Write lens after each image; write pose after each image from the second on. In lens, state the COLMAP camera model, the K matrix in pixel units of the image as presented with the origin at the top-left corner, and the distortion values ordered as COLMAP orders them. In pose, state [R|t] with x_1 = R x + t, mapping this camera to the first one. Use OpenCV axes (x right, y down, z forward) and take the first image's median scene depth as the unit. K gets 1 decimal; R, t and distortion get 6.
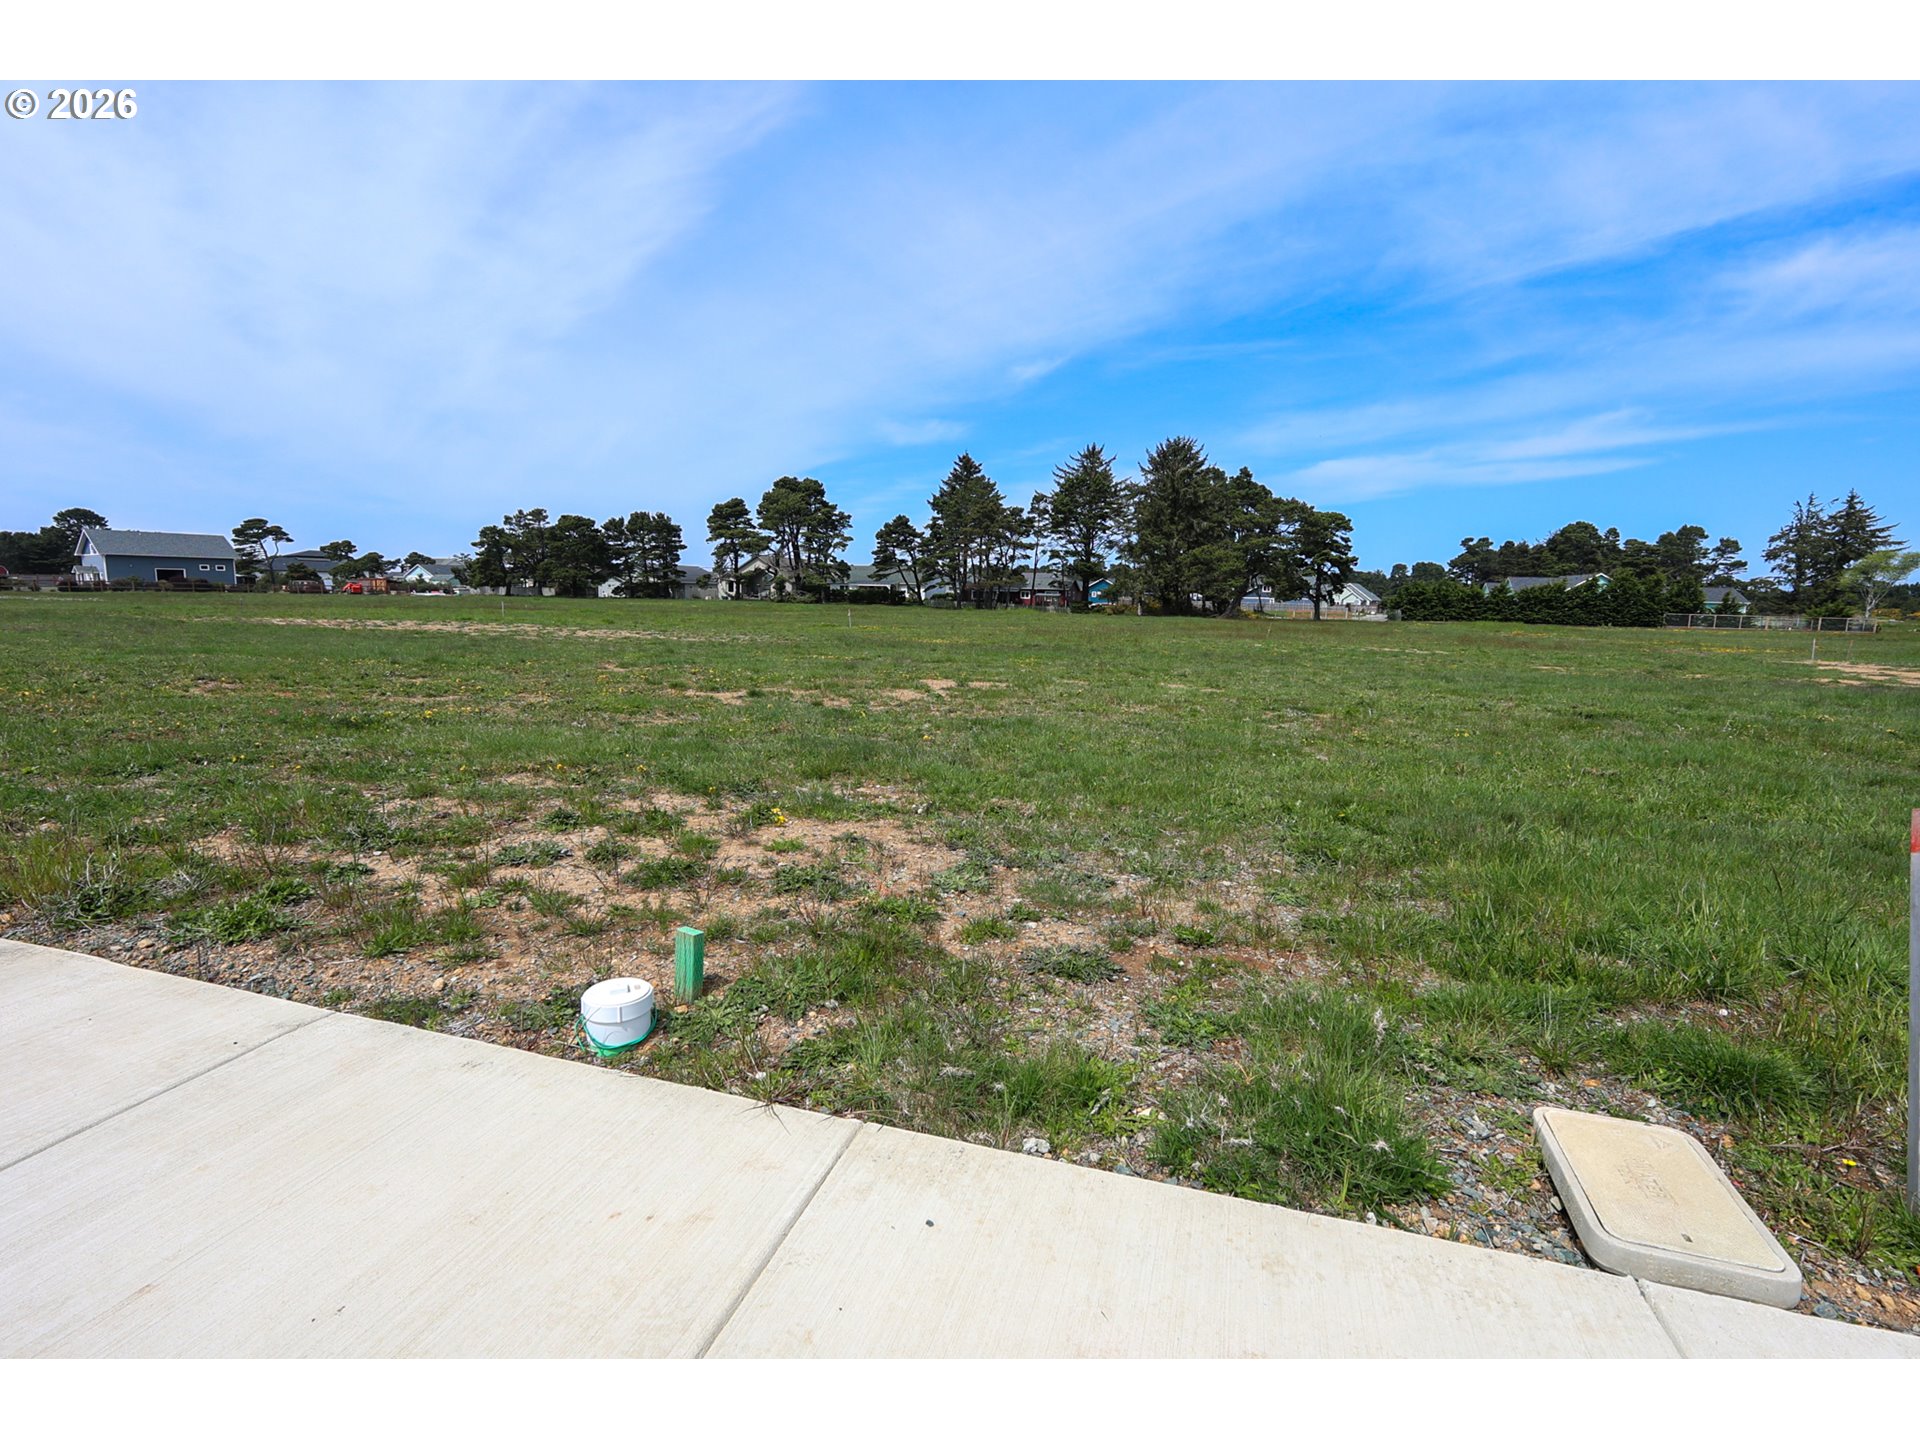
lens RADIAL K [[877.8, 0, 960.0], [0, 877.8, 720.0], [0, 0, 1]] dist [-0.001334, 0.000406]
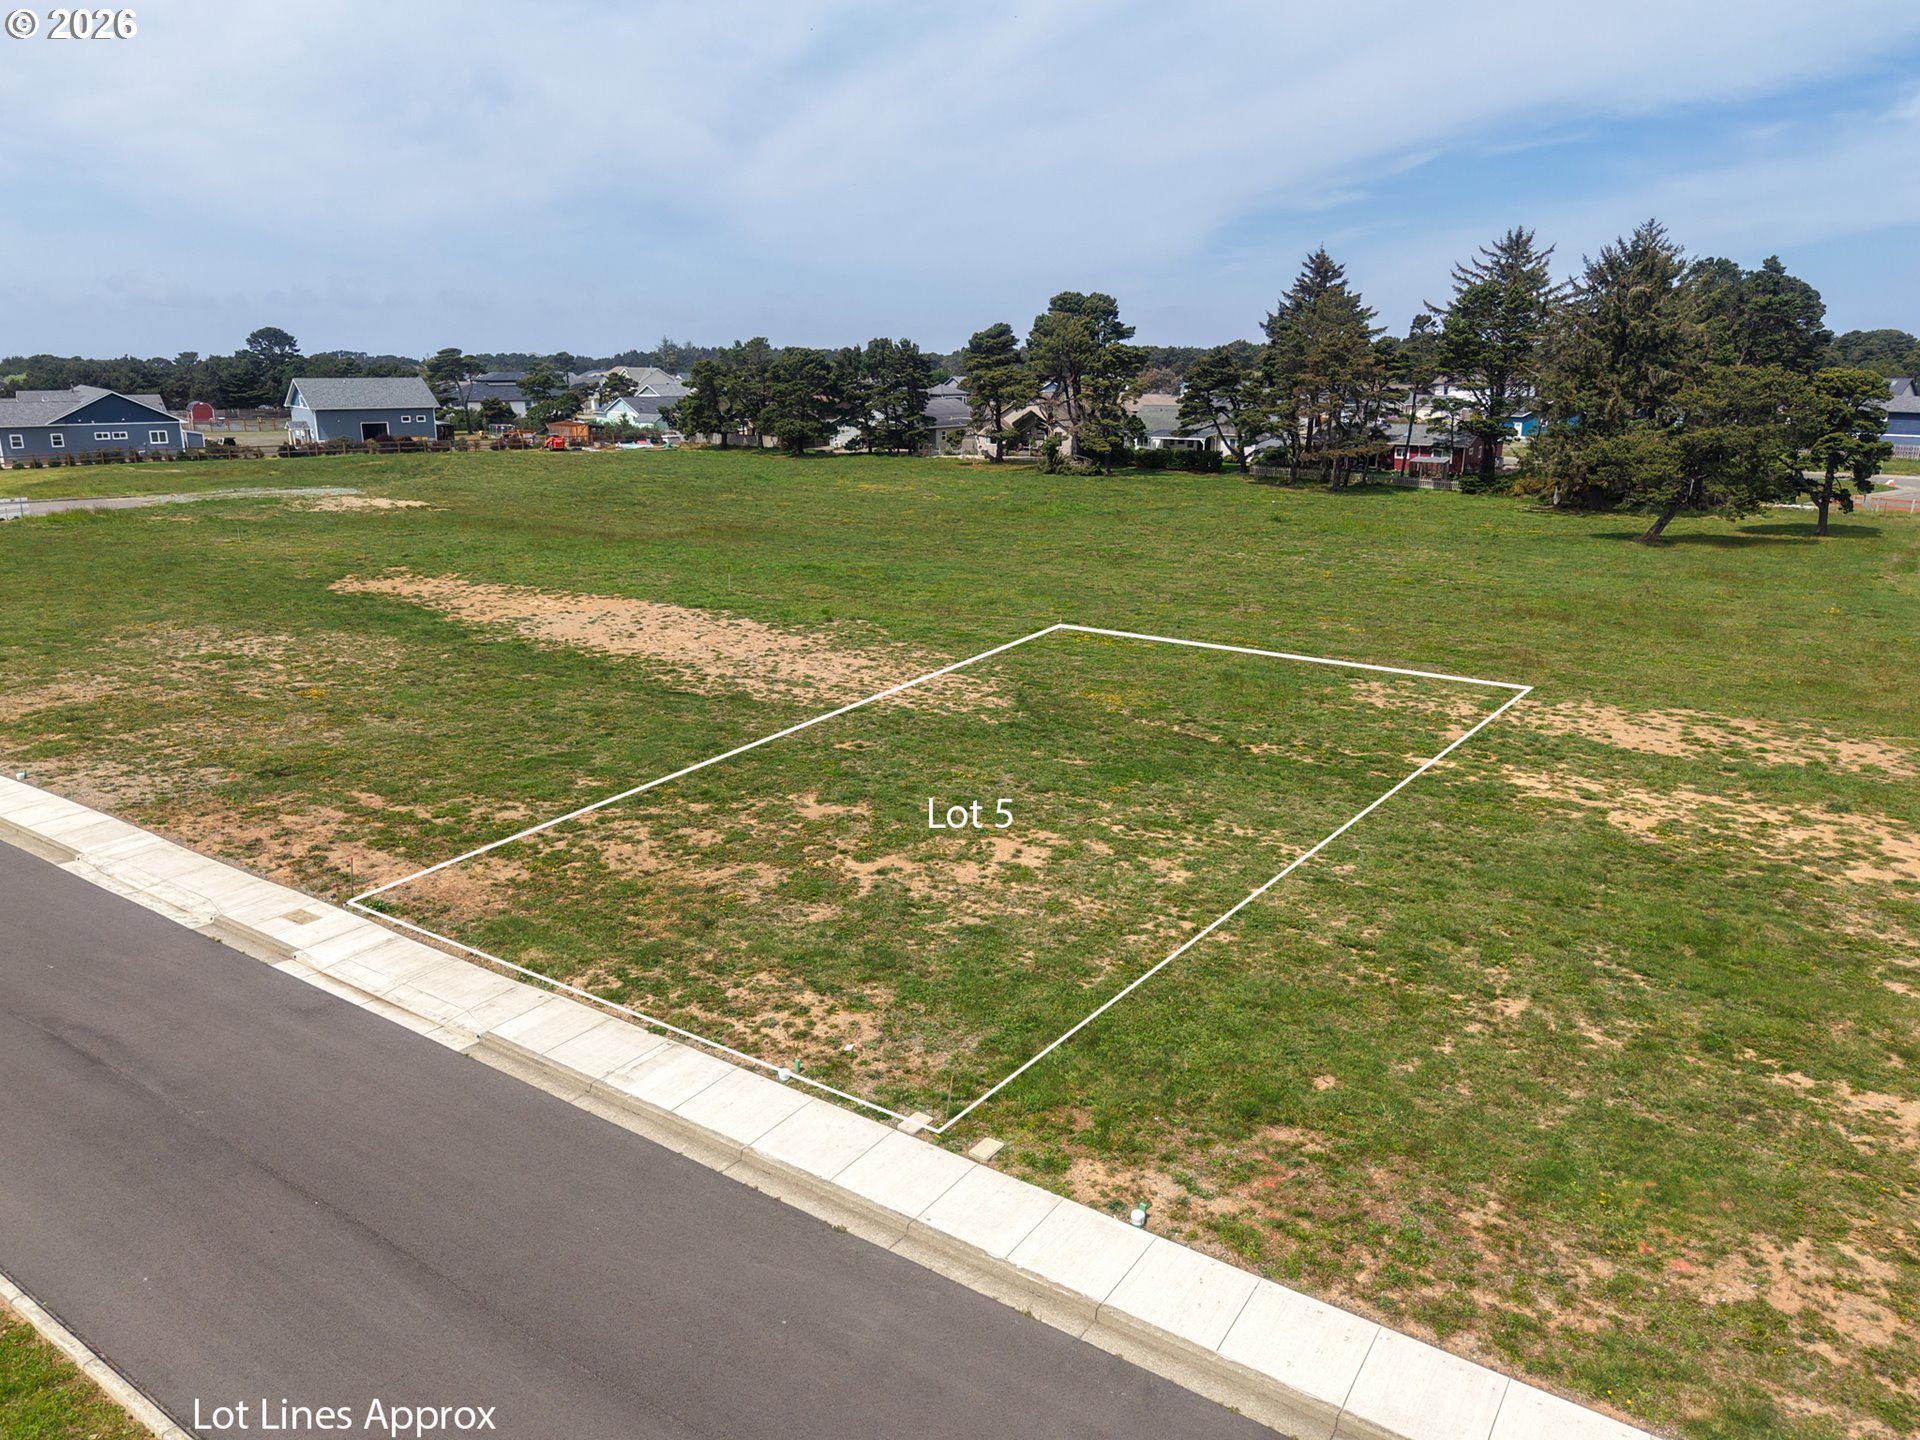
lens RADIAL K [[1332.9, 0, 956.1], [0, 1332.9, 720.7], [0, 0, 1]] dist [0.021623, -0.022964]
pose [[0.955258, 0.062023, -0.289198, 0.059596], [-0.026298, 0.991704, 0.125822, -0.060055], [0.294603, -0.112588, 0.948964, -0.130296]]
